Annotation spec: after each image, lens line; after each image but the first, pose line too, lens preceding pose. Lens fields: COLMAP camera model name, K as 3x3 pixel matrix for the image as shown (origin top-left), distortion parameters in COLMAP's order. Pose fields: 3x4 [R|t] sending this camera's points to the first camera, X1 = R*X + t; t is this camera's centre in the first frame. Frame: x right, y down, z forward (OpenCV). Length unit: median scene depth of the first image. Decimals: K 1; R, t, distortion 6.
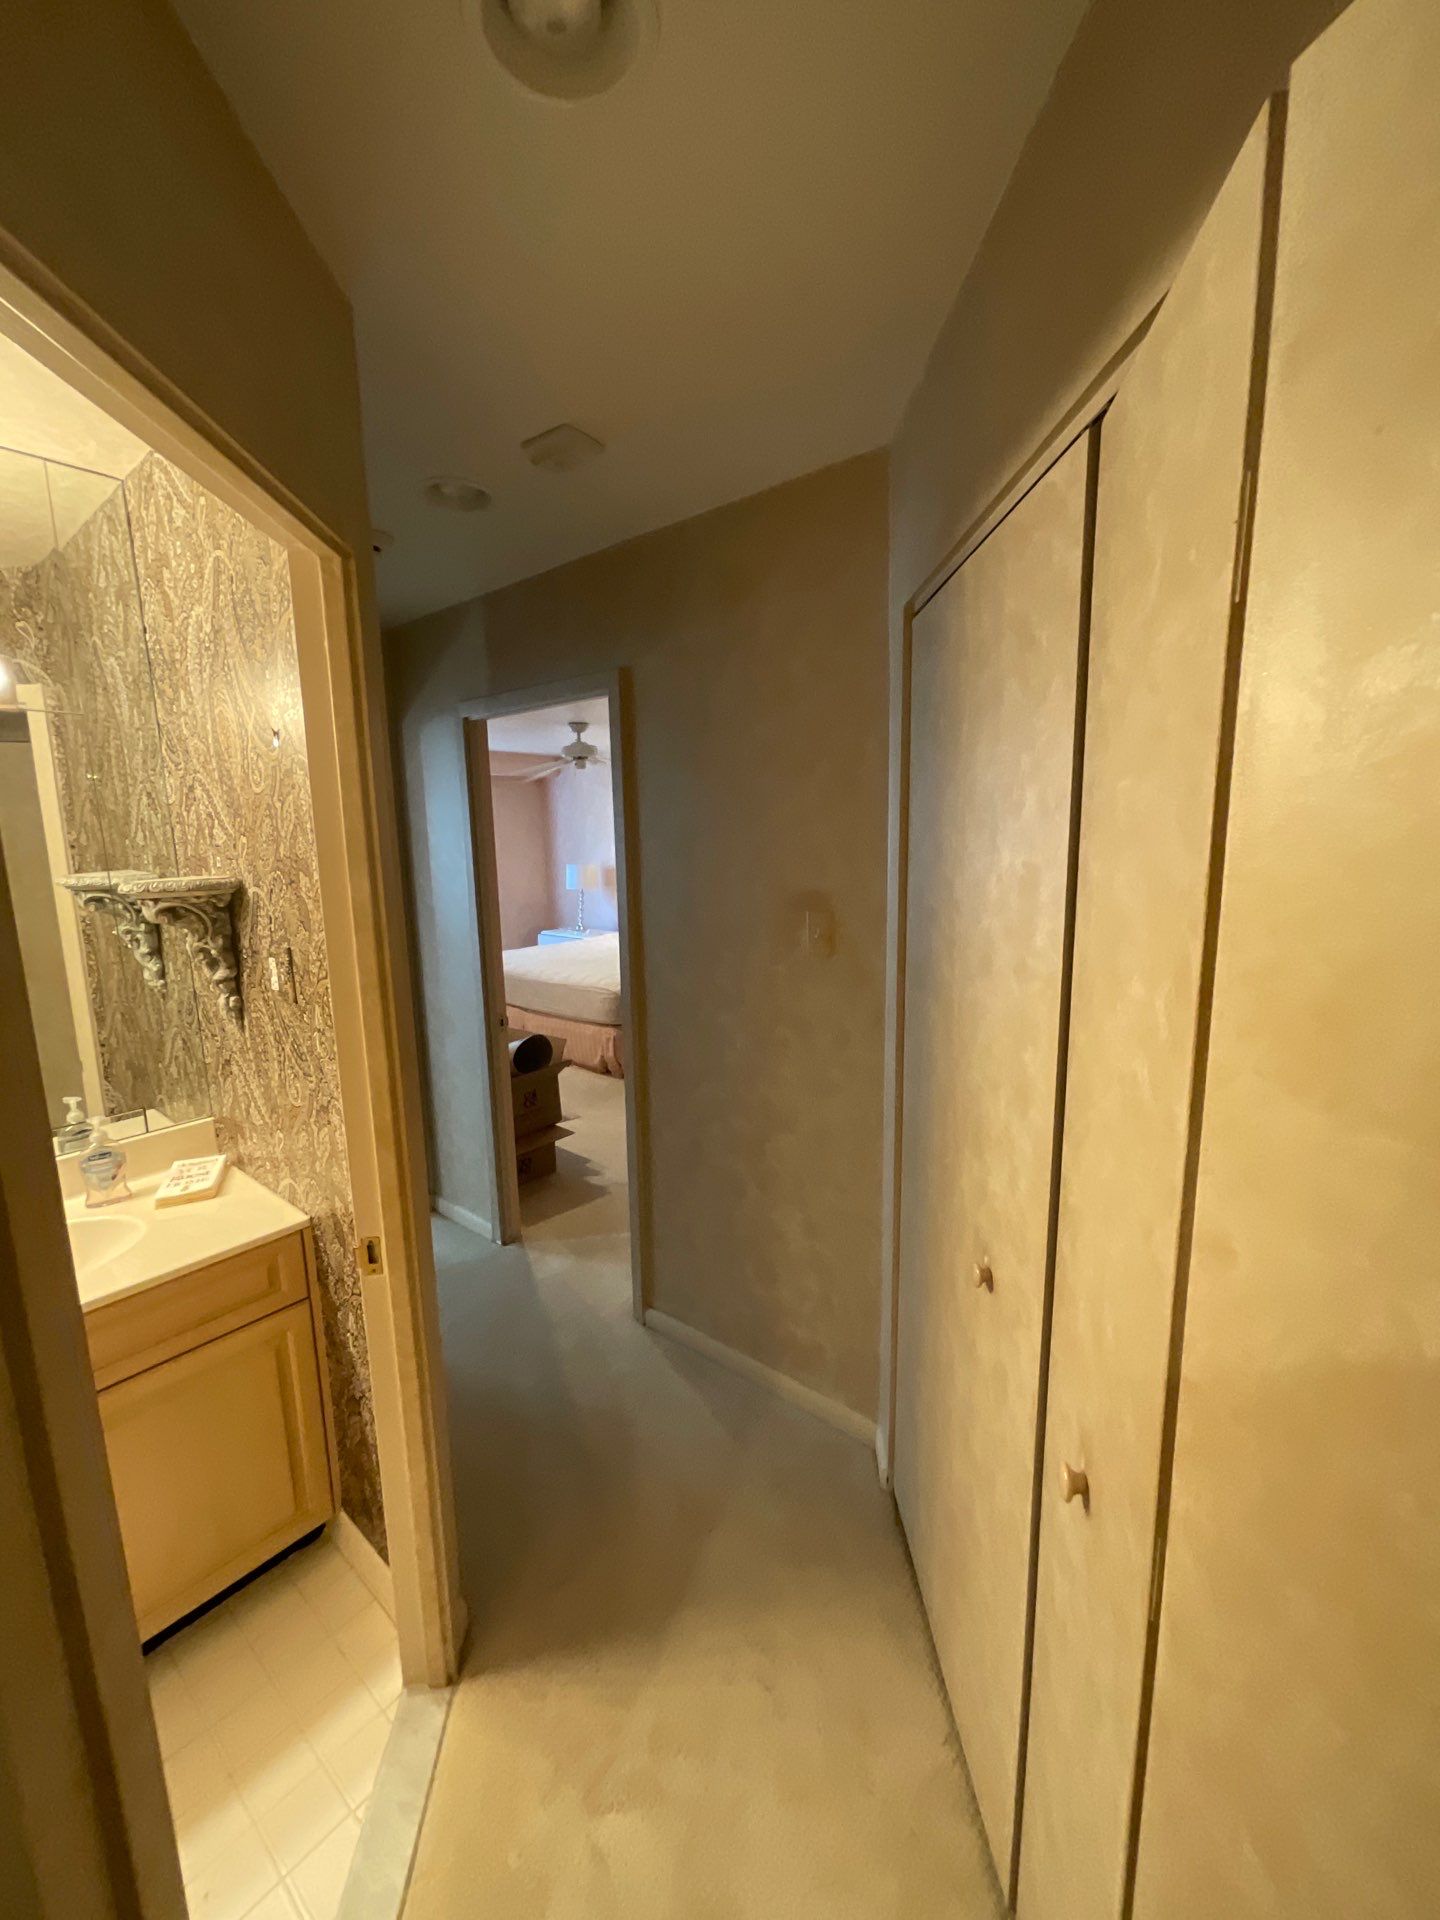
lens RADIAL K [[776.4, 0, 705.5], [0, 776.4, 960.6], [0, 0, 1]] dist [-0.002423, -0.000249]
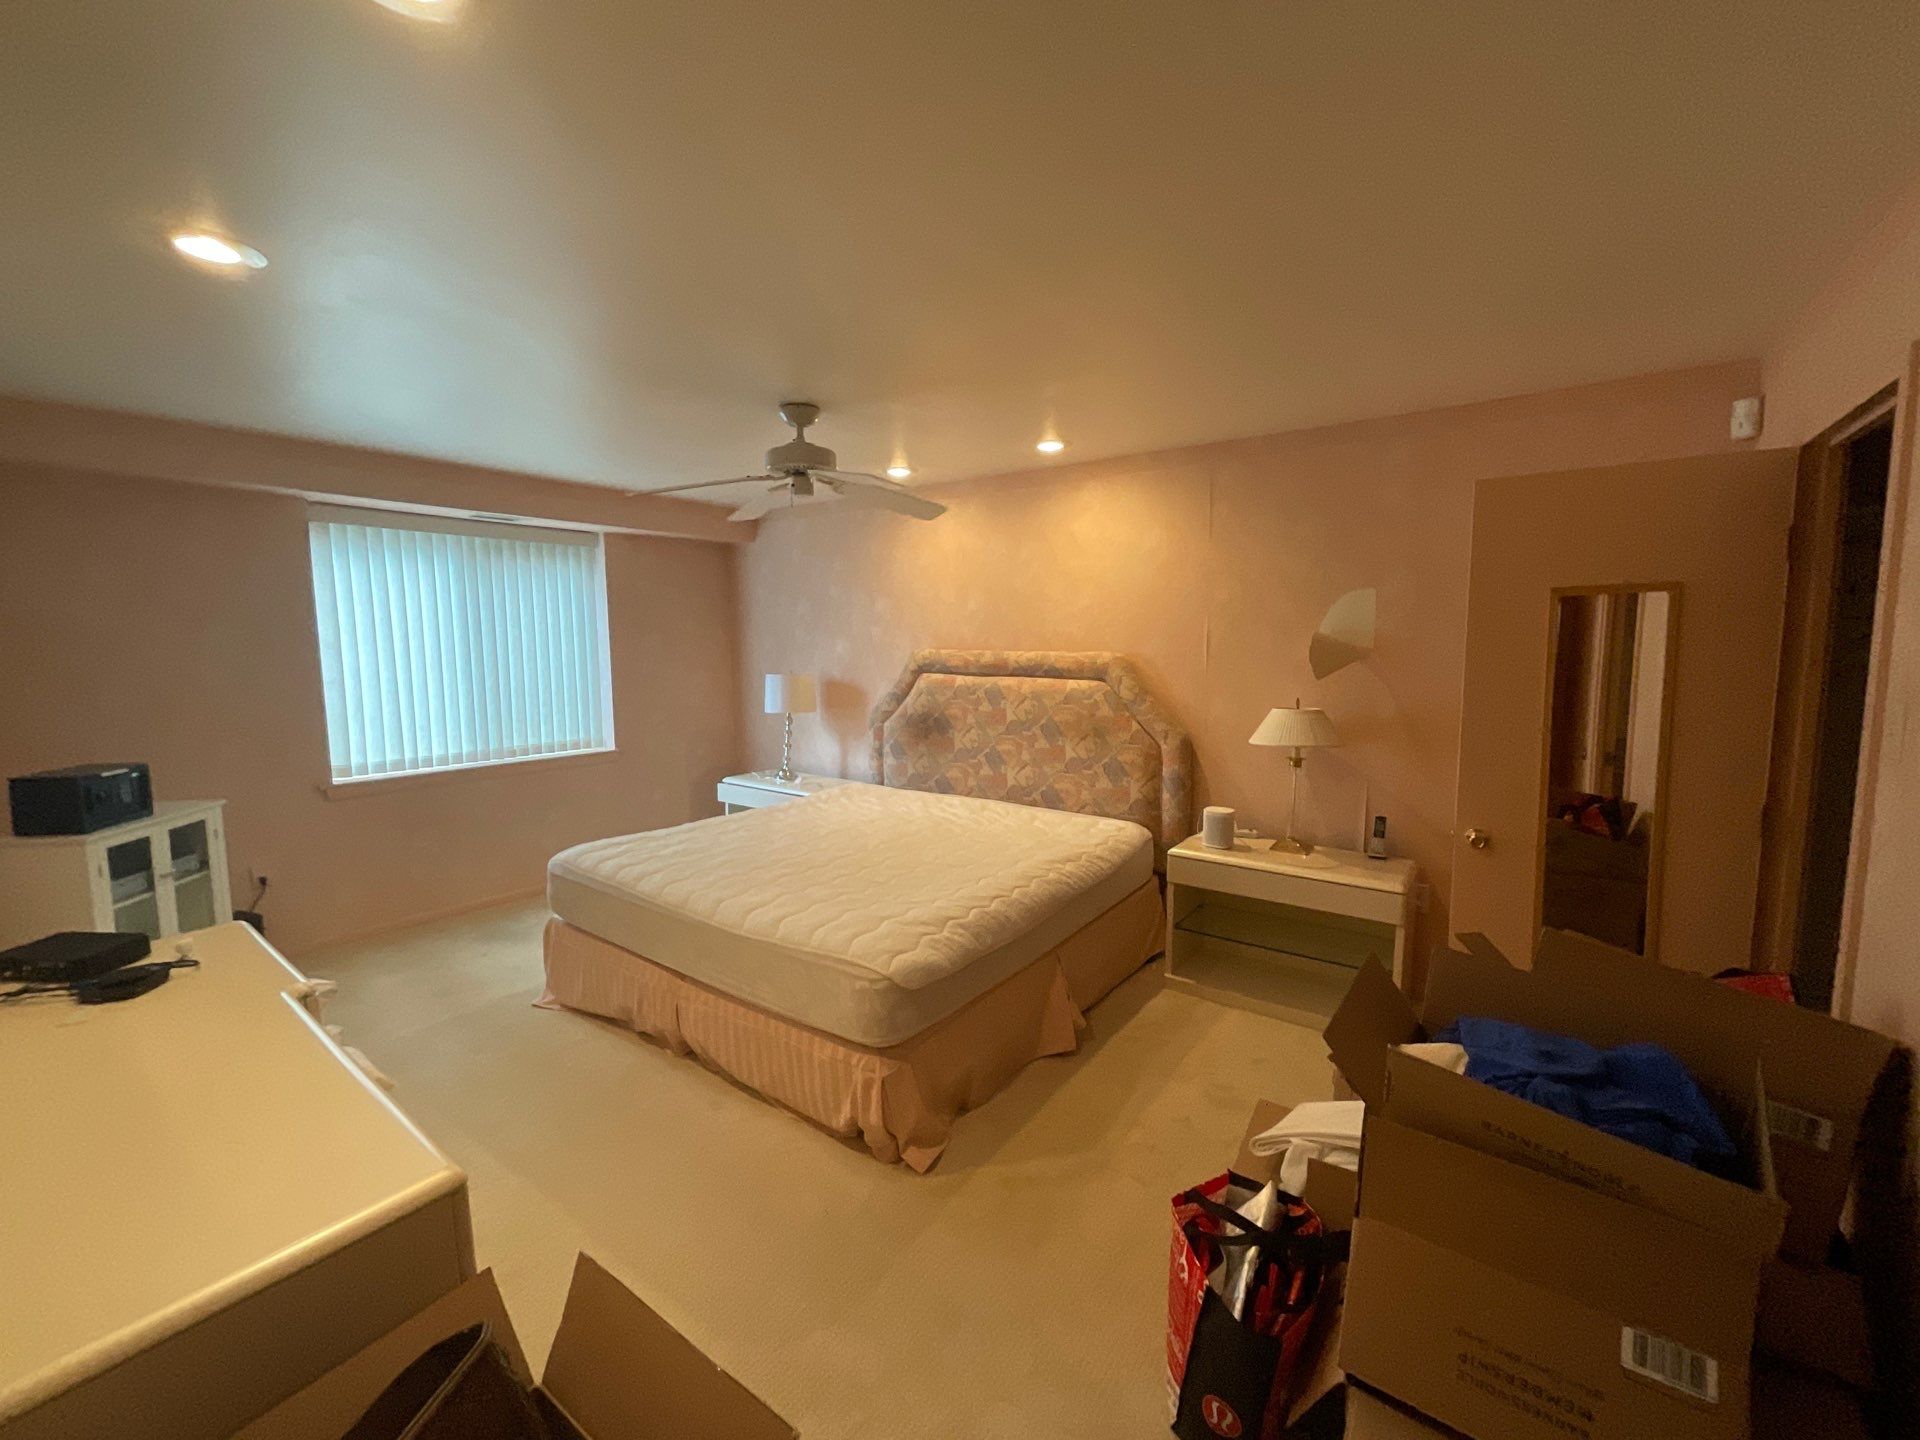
lens RADIAL K [[776.4, 0, 960.7], [0, 776.4, 716.7], [0, 0, 1]] dist [-0.002423, -0.000249]
pose [[0.996619, 0.006199, 0.081930, -0.099458], [-0.001054, 0.998033, -0.062688, -0.067685], [-0.082158, 0.062390, 0.994665, 0.496342]]
